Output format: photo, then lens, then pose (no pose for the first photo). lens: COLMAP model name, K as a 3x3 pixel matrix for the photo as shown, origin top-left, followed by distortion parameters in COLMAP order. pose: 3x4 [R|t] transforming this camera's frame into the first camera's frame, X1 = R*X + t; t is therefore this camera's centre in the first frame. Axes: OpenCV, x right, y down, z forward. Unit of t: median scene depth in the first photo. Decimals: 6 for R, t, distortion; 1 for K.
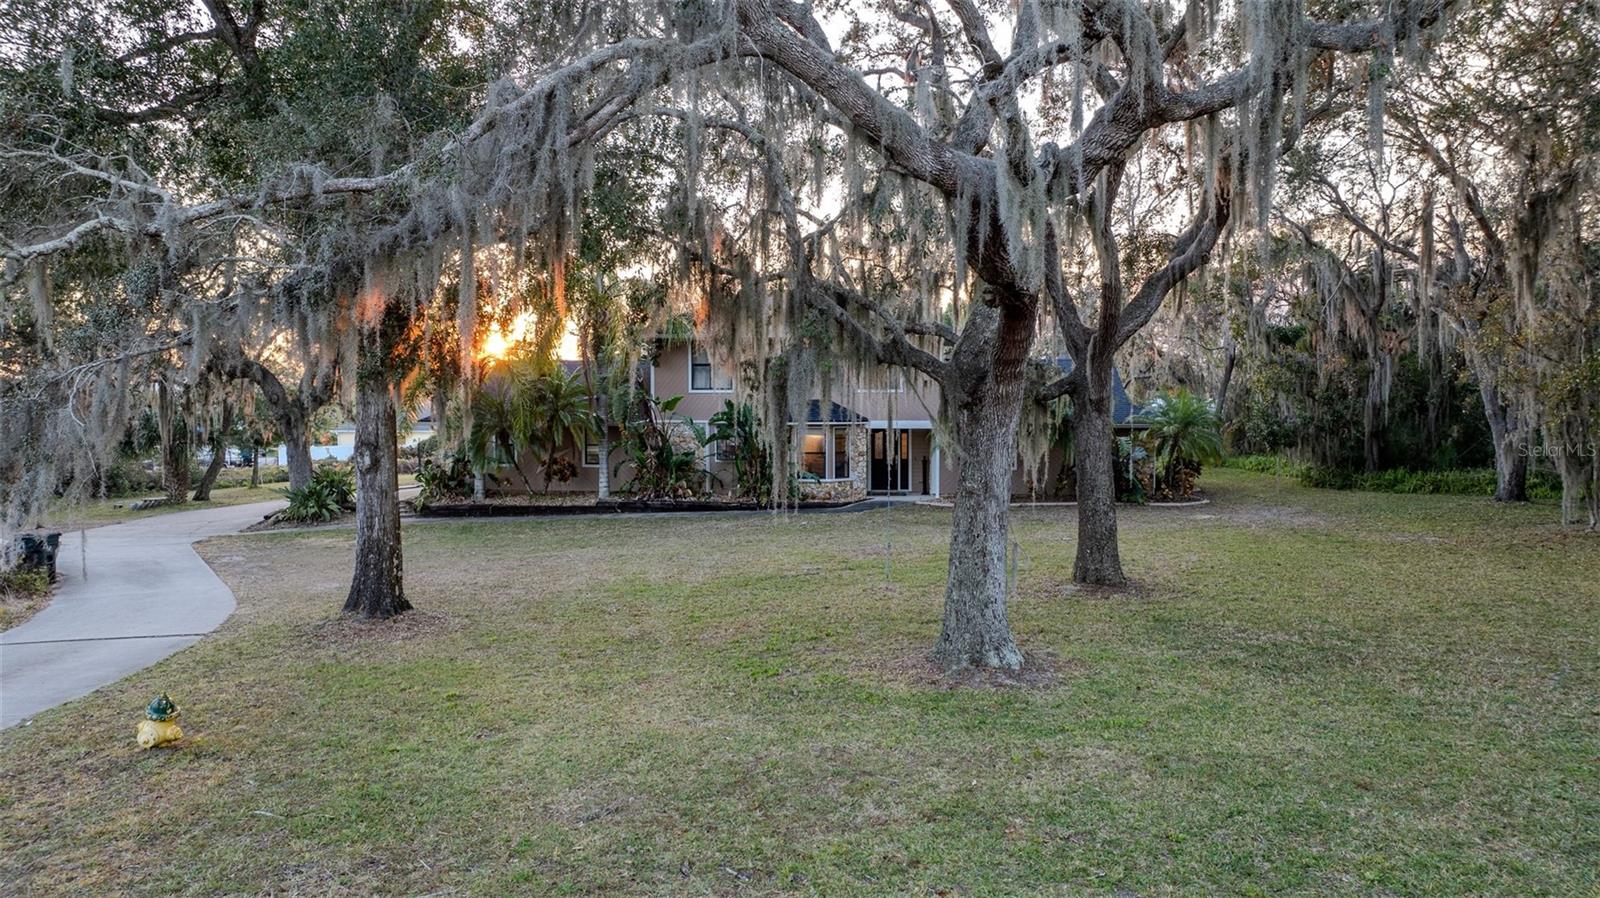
lens RADIAL K [[1145.1, 0, 804.2], [0, 1145.1, 447.8], [0, 0, 1]] dist [-0.034047, 0.040229]
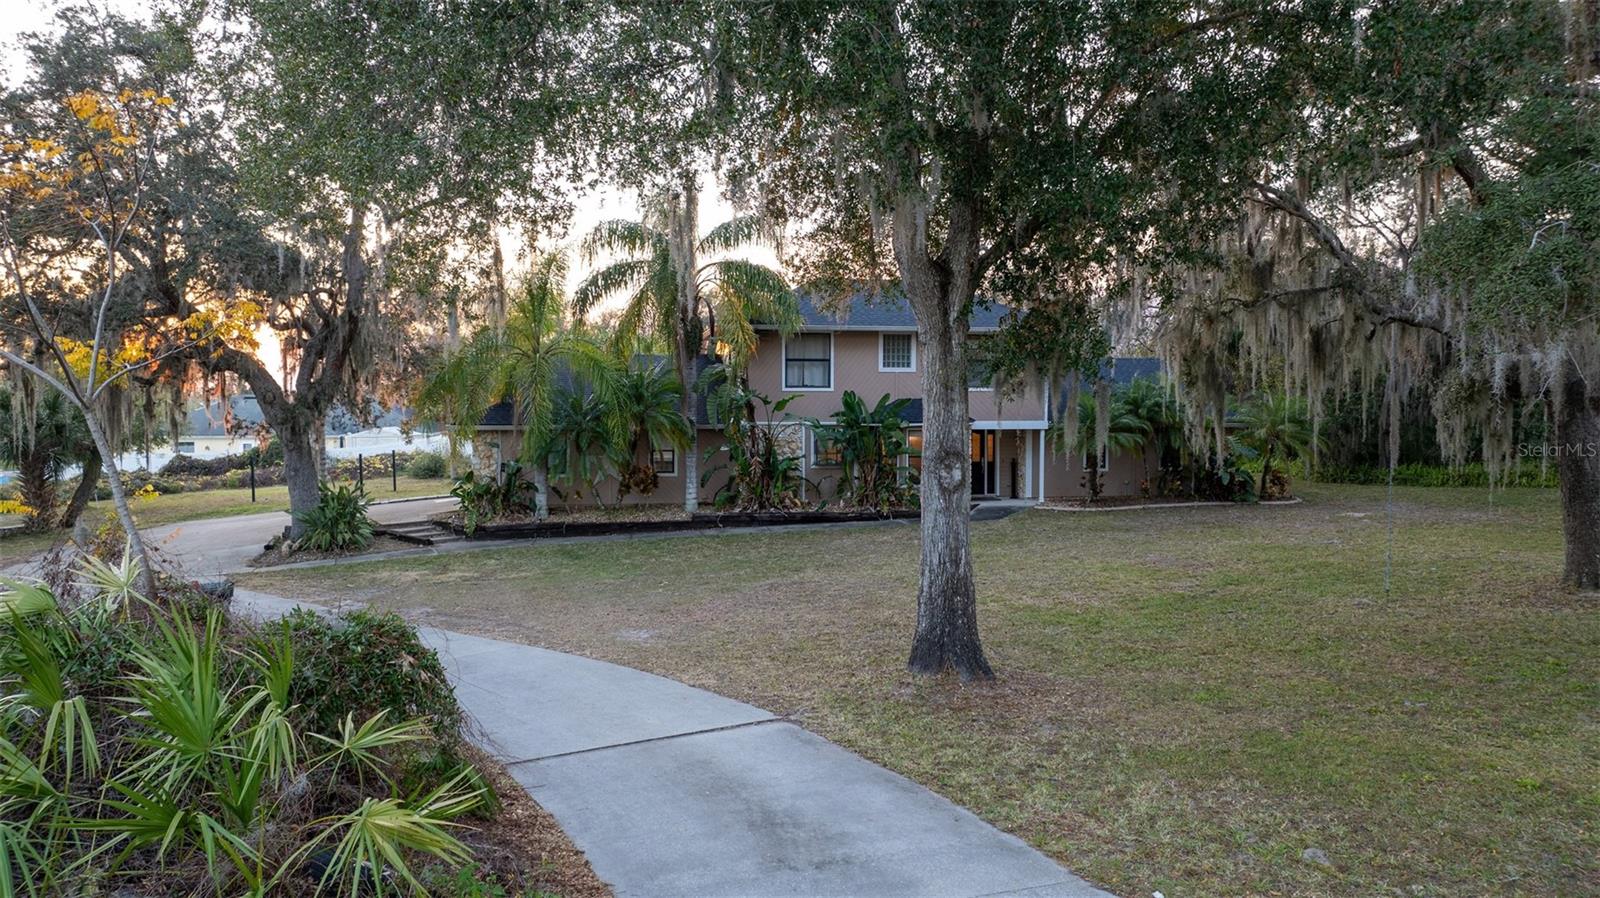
lens RADIAL K [[1145.1, 0, 804.2], [0, 1145.1, 447.8], [0, 0, 1]] dist [-0.034047, 0.040229]
pose [[0.963165, -0.011713, 0.268655, -0.333955], [0.011903, 0.999929, 0.000923, -0.004491], [-0.268647, 0.002309, 0.963236, 0.137989]]
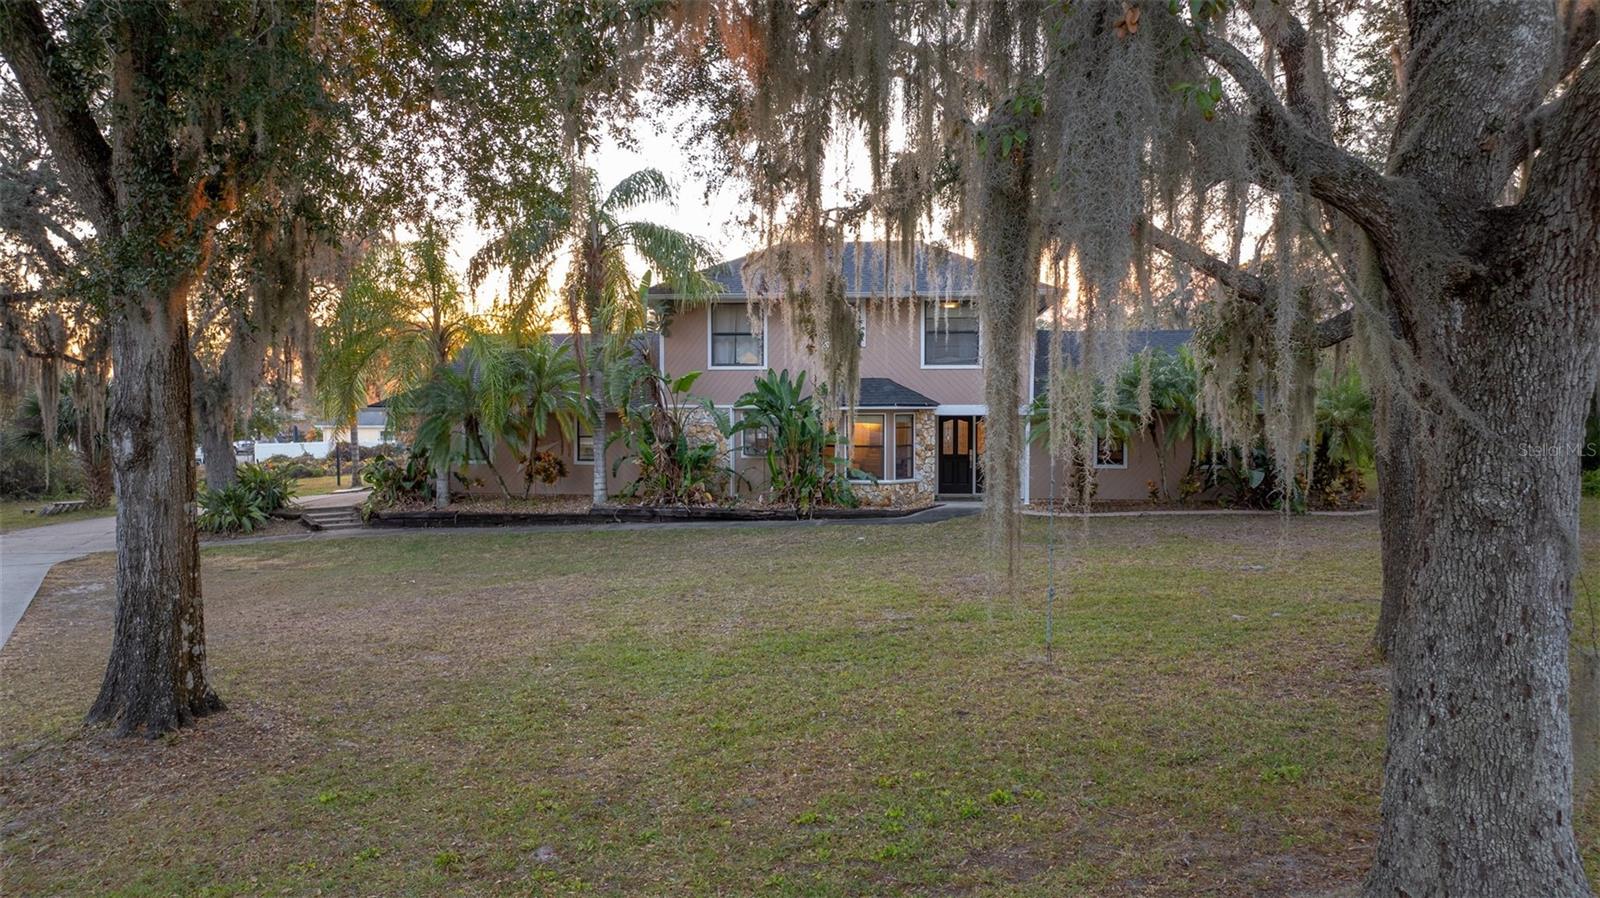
lens RADIAL K [[1145.1, 0, 804.2], [0, 1145.1, 447.8], [0, 0, 1]] dist [-0.034047, 0.040229]
pose [[0.999895, 0.000578, -0.014456, -0.024004], [-0.000577, 1.000000, 0.000077, 0.005497], [0.014456, -0.000069, 0.999895, 0.221420]]
